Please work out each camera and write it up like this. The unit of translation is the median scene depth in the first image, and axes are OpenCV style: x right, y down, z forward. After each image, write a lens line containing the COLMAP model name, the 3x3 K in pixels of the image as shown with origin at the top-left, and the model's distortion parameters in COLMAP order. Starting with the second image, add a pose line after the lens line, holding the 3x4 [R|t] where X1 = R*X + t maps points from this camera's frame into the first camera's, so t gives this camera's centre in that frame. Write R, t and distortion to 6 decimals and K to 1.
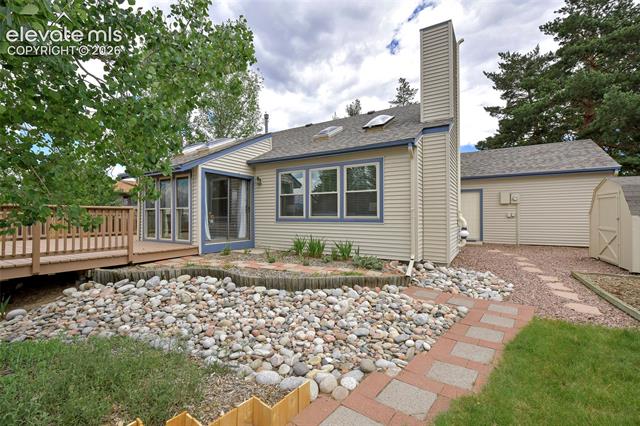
lens RADIAL K [[270.7, 0, 320.0], [0, 270.7, 213.0], [0, 0, 1]] dist [-0.016032, 0.000061]
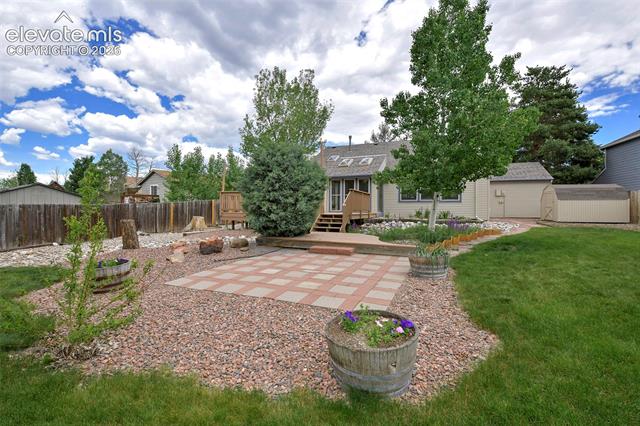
lens RADIAL K [[287.9, 0, 320.0], [0, 287.9, 213.0], [0, 0, 1]] dist [-0.018985, -0.000100]
pose [[0.990825, 0.008656, 0.134873, -0.800112], [-0.009947, 0.999911, 0.008901, 0.072514], [-0.134784, -0.010161, 0.990823, -0.791497]]
